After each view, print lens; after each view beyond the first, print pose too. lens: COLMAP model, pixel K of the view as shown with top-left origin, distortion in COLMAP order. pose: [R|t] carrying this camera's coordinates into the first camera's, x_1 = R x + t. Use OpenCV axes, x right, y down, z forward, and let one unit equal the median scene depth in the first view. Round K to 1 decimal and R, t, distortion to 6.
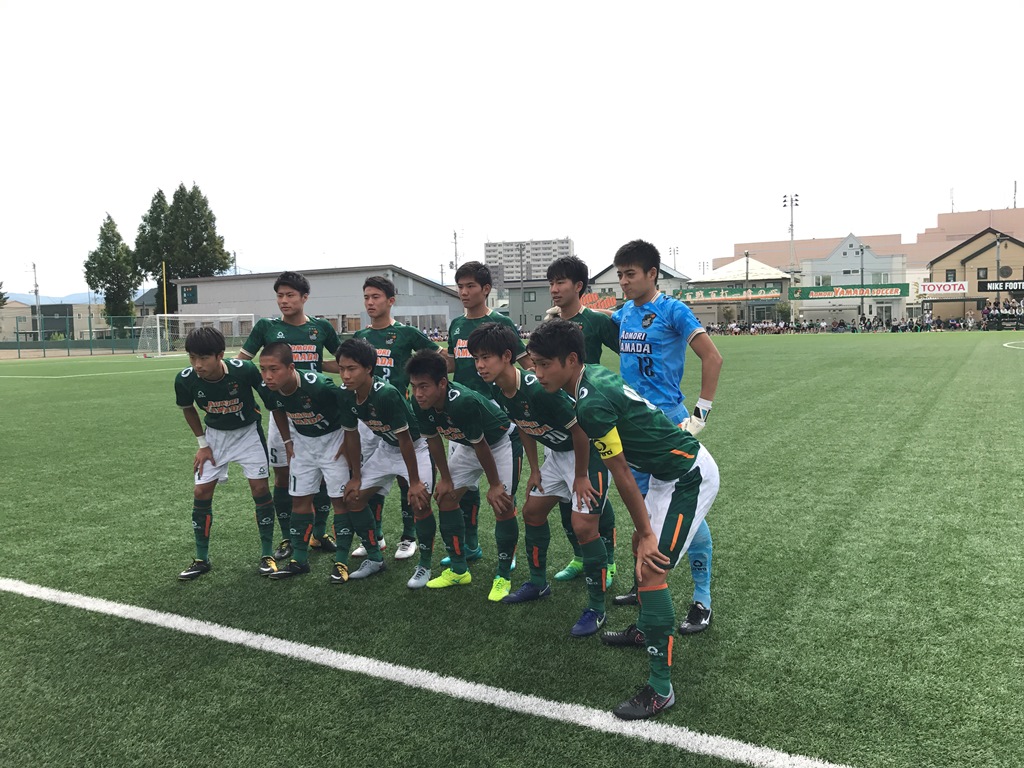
lens RADIAL K [[846.9, 0, 516.0], [0, 846.9, 386.8], [0, 0, 1]] dist [0.037469, -0.027719]
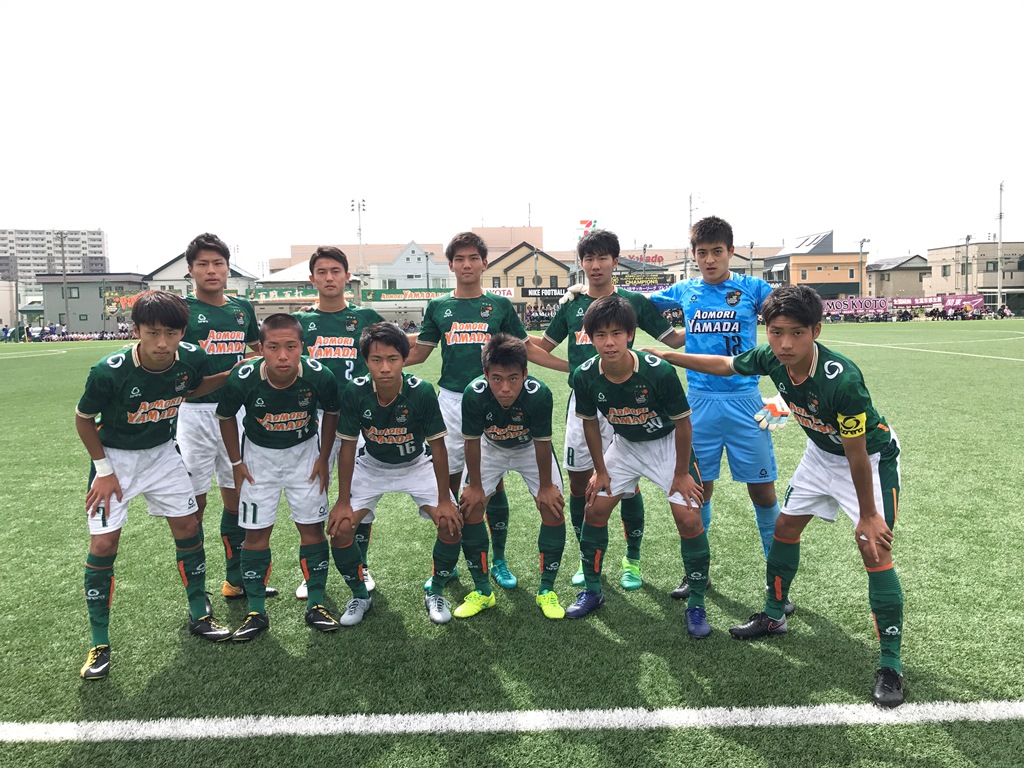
lens RADIAL K [[846.9, 0, 518.7], [0, 846.9, 377.7], [0, 0, 1]] dist [0.037469, -0.027719]
pose [[0.865005, -0.031127, 0.500798, -0.420050], [0.037658, 0.999286, -0.002933, 0.004632], [-0.500349, 0.021396, 0.865559, 0.220118]]
